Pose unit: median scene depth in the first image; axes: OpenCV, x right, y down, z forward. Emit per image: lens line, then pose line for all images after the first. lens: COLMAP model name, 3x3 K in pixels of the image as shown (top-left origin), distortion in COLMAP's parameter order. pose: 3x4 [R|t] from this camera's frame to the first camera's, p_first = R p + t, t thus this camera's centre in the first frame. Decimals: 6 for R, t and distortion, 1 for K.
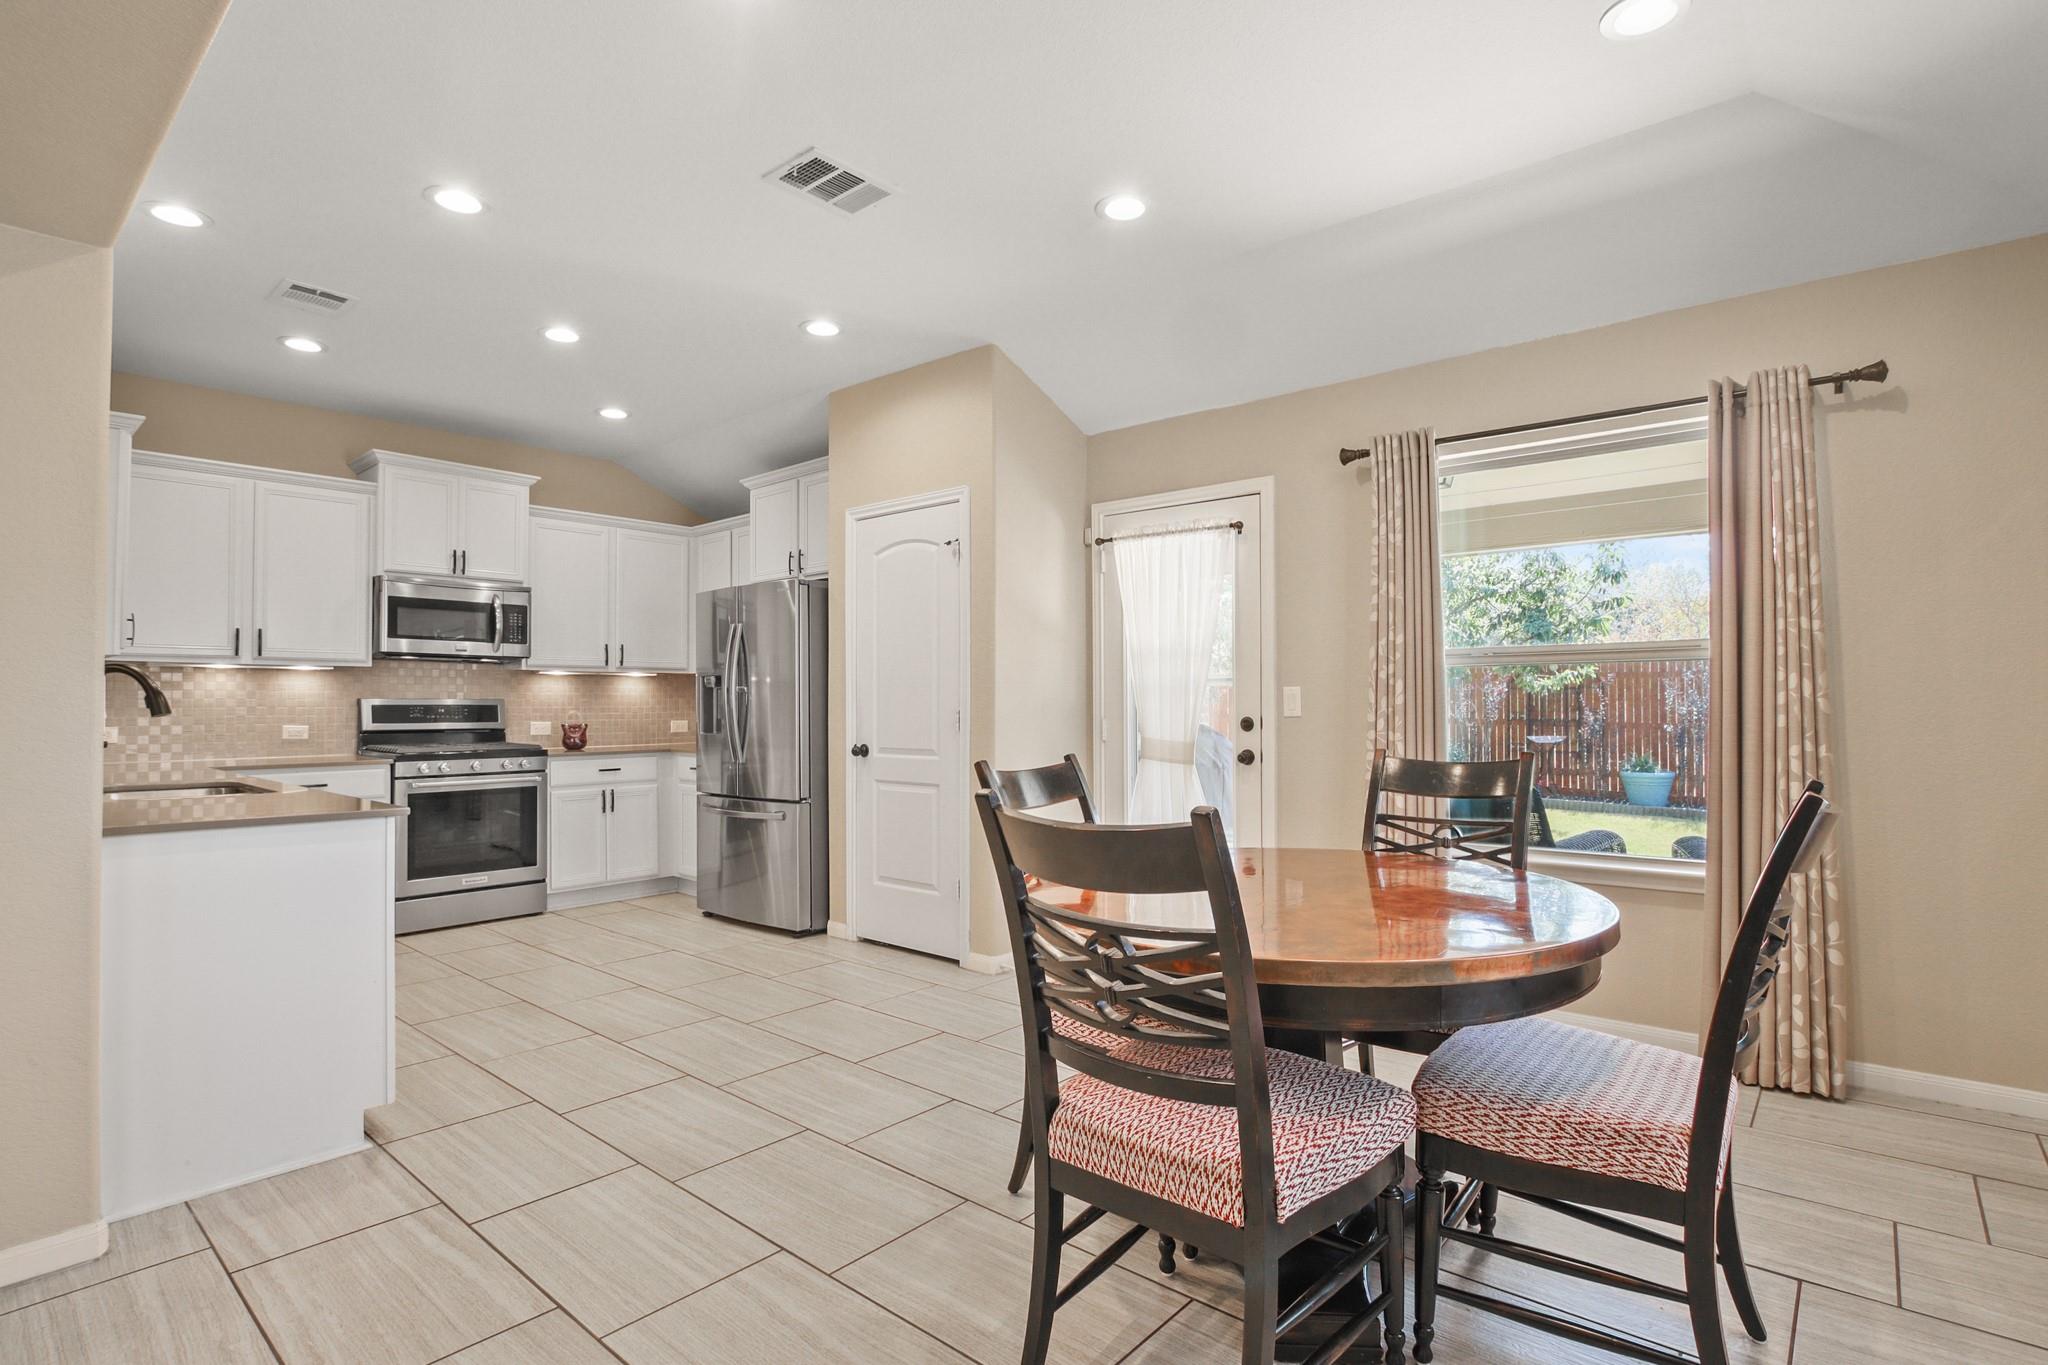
lens RADIAL K [[1013.3, 0, 1034.7], [0, 1013.3, 681.9], [0, 0, 1]] dist [-0.035351, 0.006290]
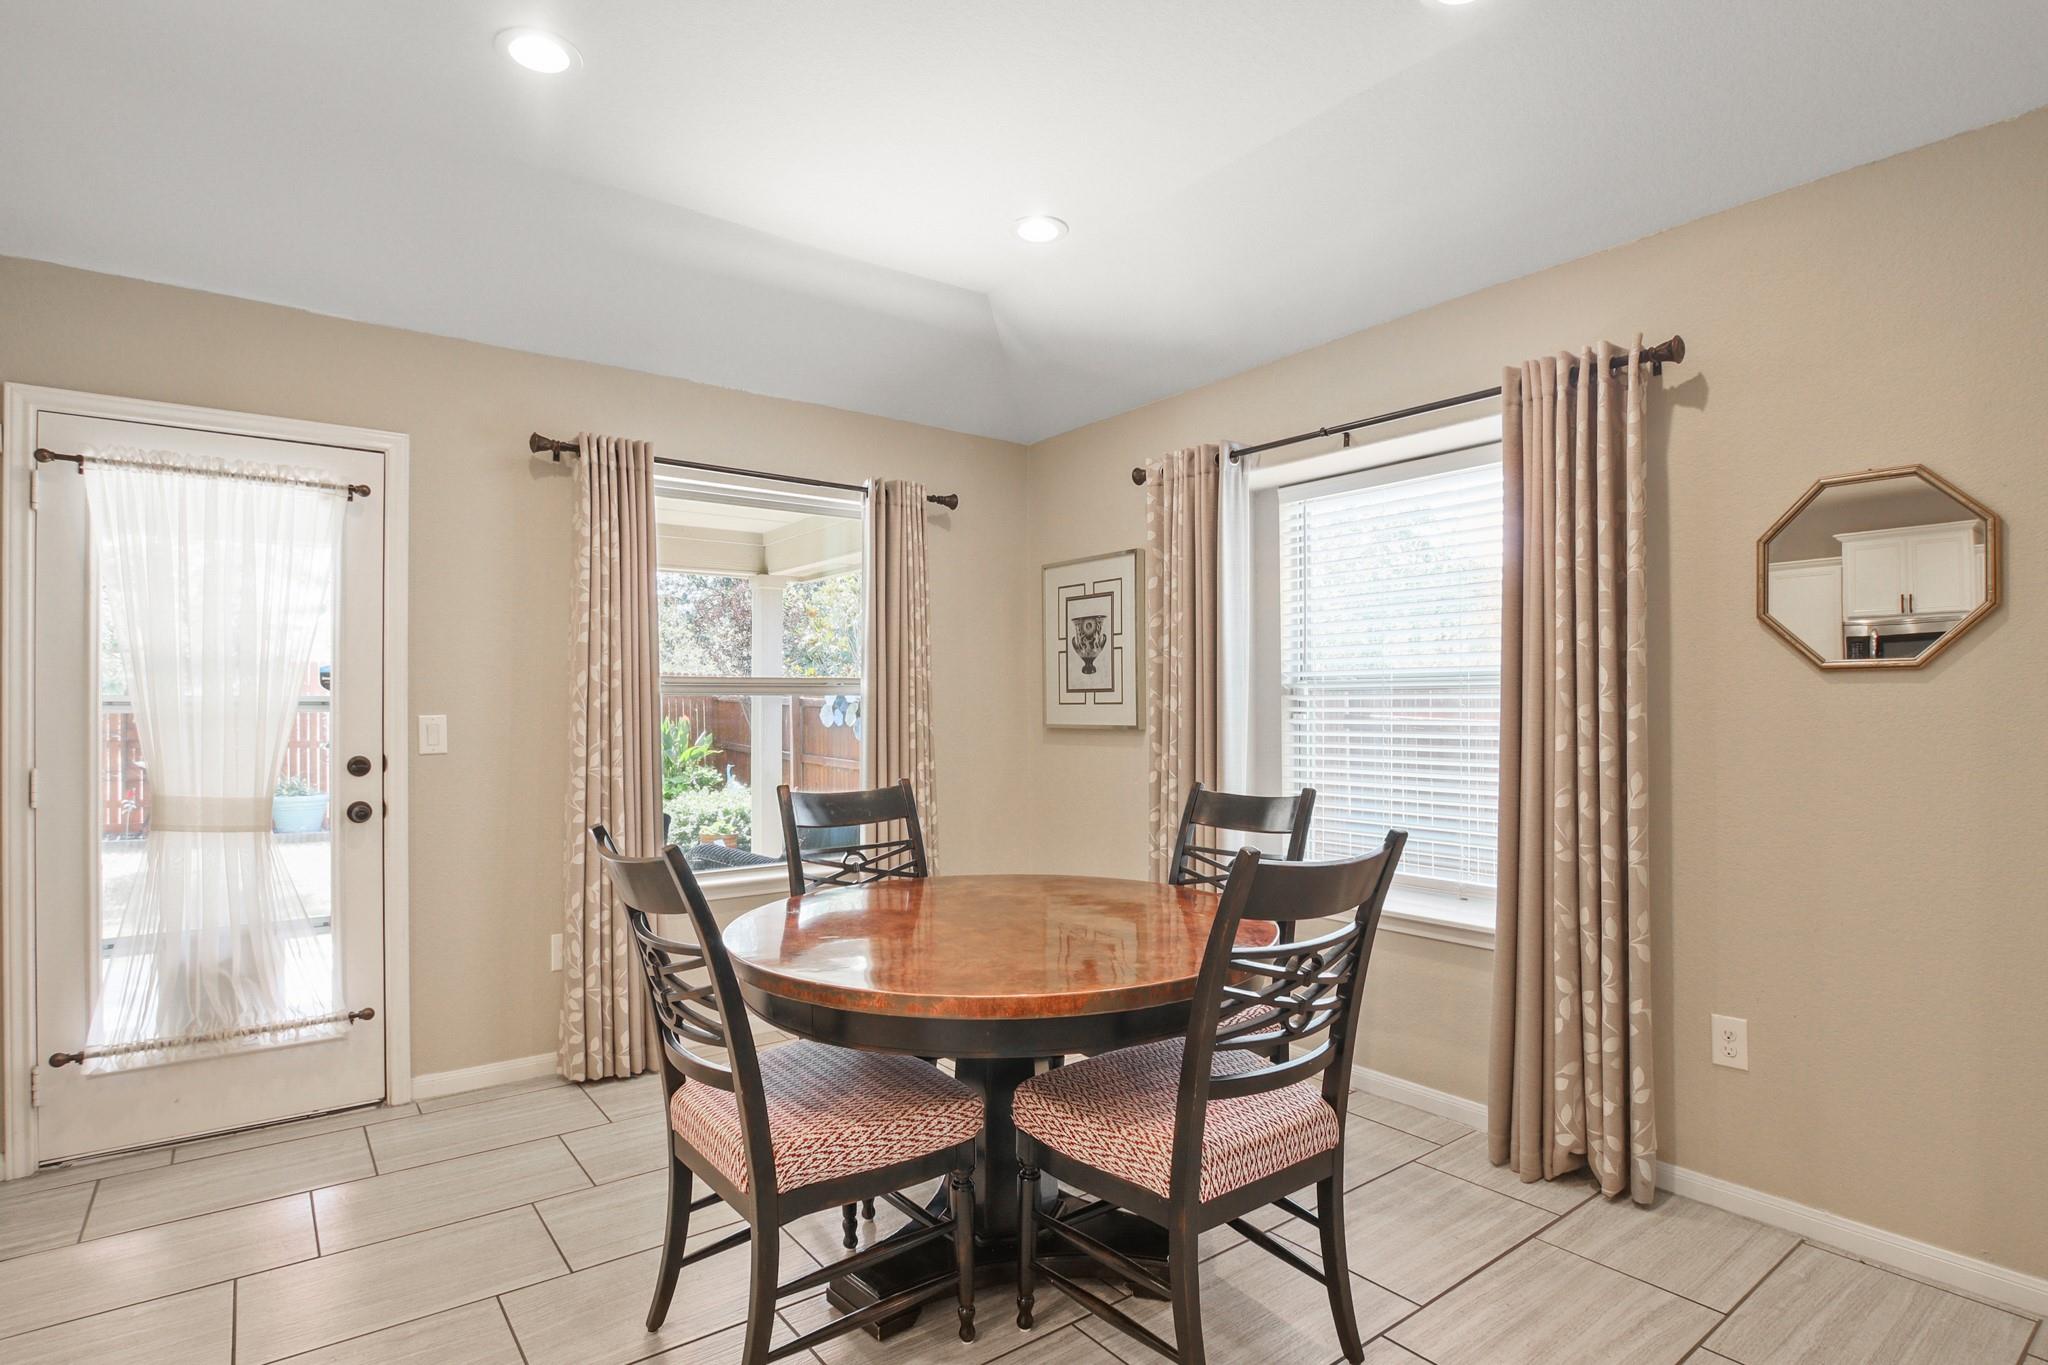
lens RADIAL K [[1041.8, 0, 1026.1], [0, 1041.8, 691.3], [0, 0, 1]] dist [-0.014557, 0.000317]
pose [[0.213877, 0.018272, 0.976690, -0.341351], [-0.018593, 0.999720, -0.014631, -0.008177], [-0.976684, -0.015030, 0.214157, 0.312060]]
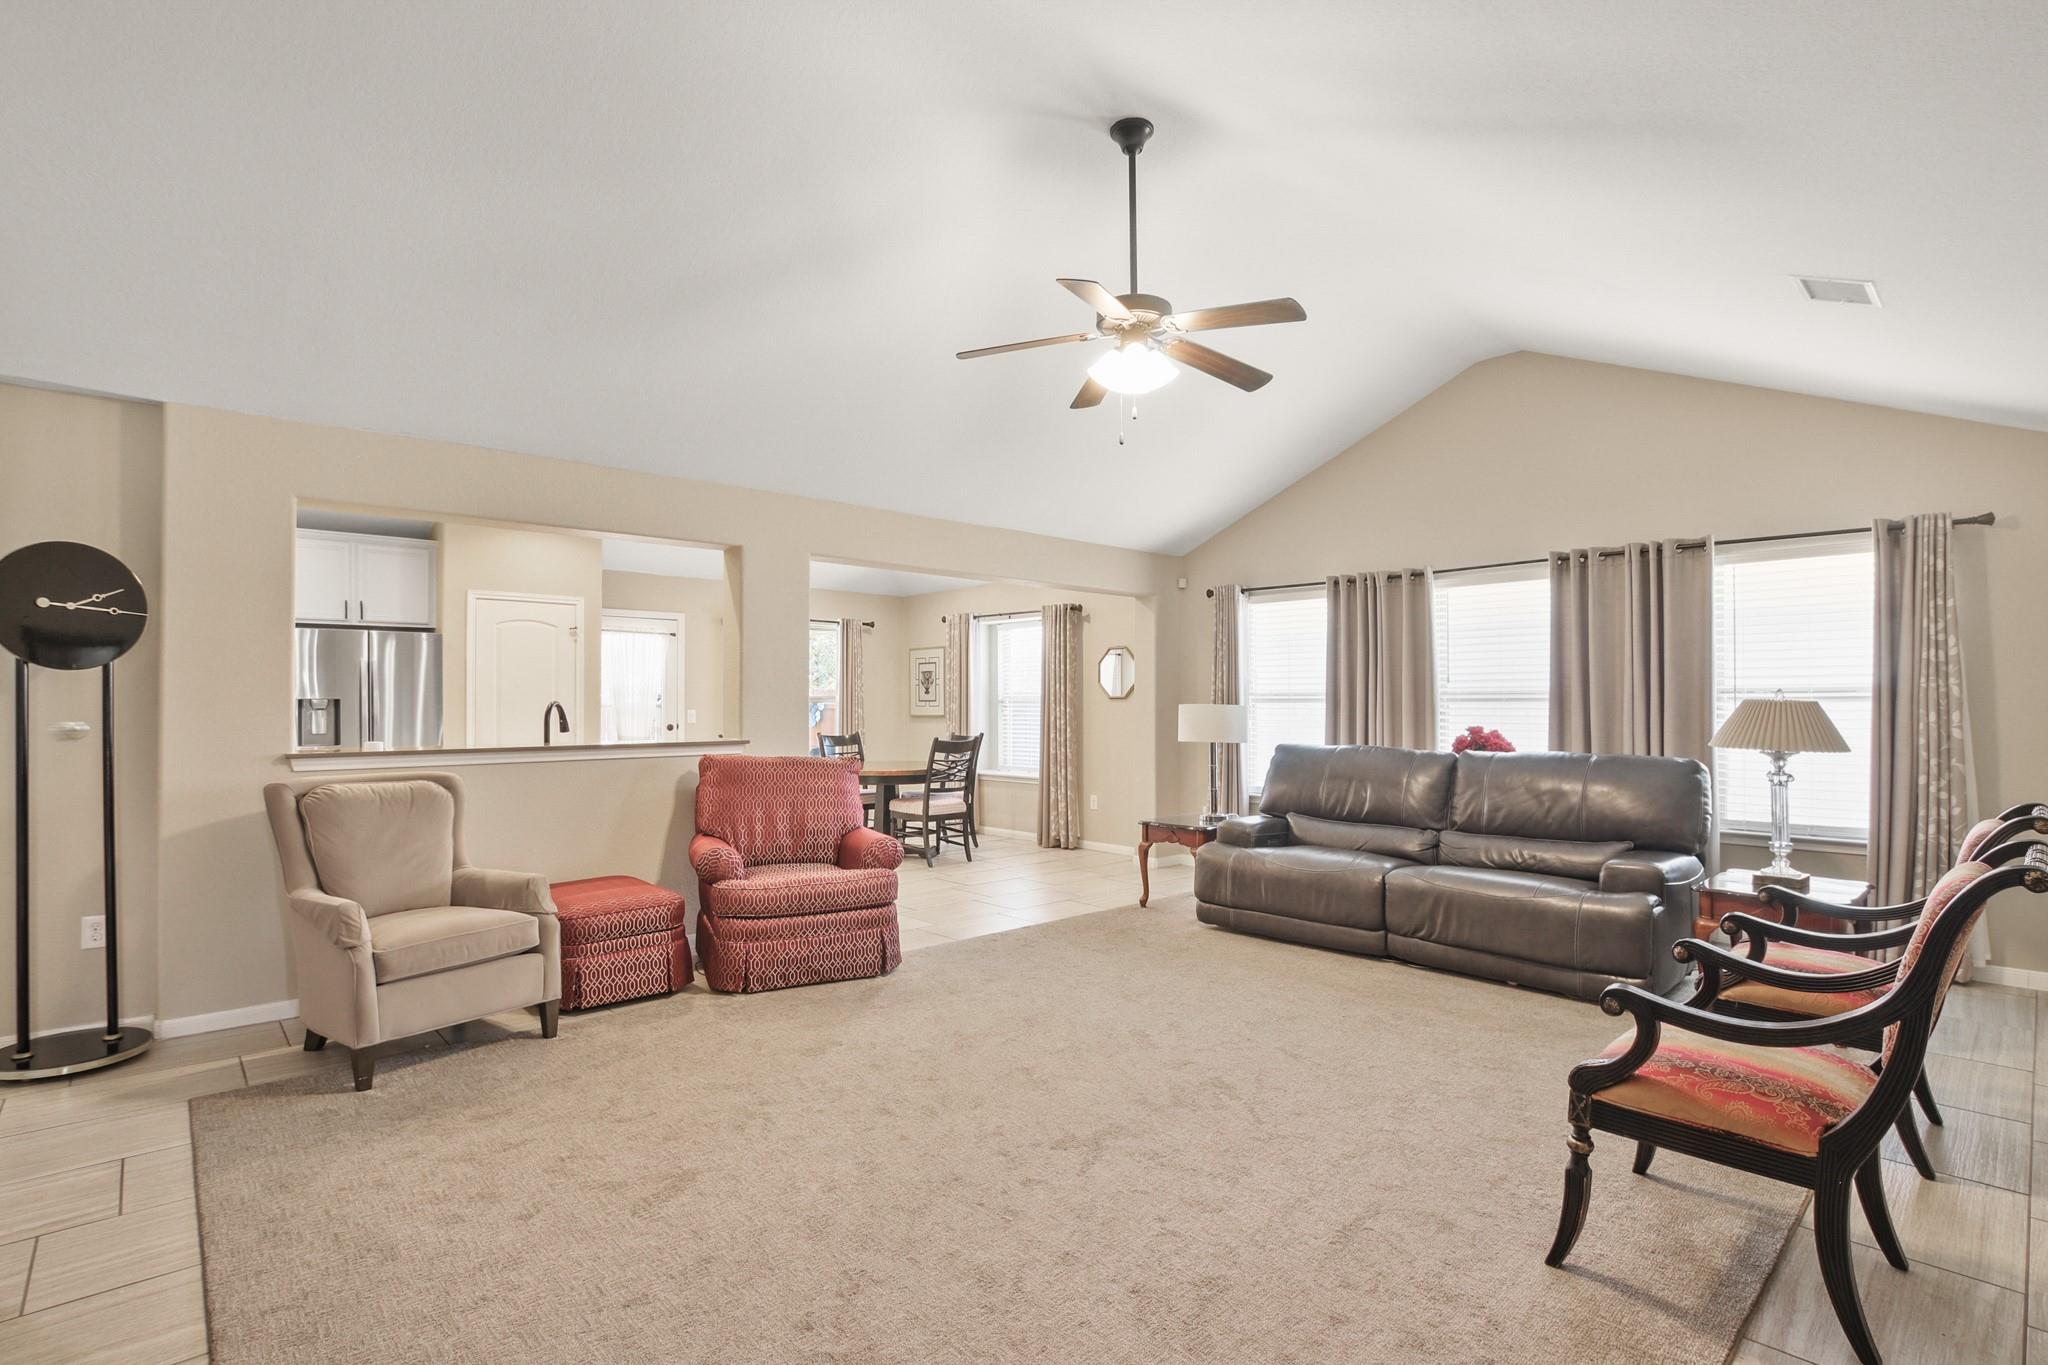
lens RADIAL K [[982.9, 0, 1025.8], [0, 982.9, 692.3], [0, 0, 1]] dist [-0.029593, 0.005135]
pose [[0.120925, 0.017697, 0.992504, -1.459193], [-0.021148, 0.999660, -0.015248, -0.013248], [-0.992436, -0.019146, 0.121258, 0.003167]]
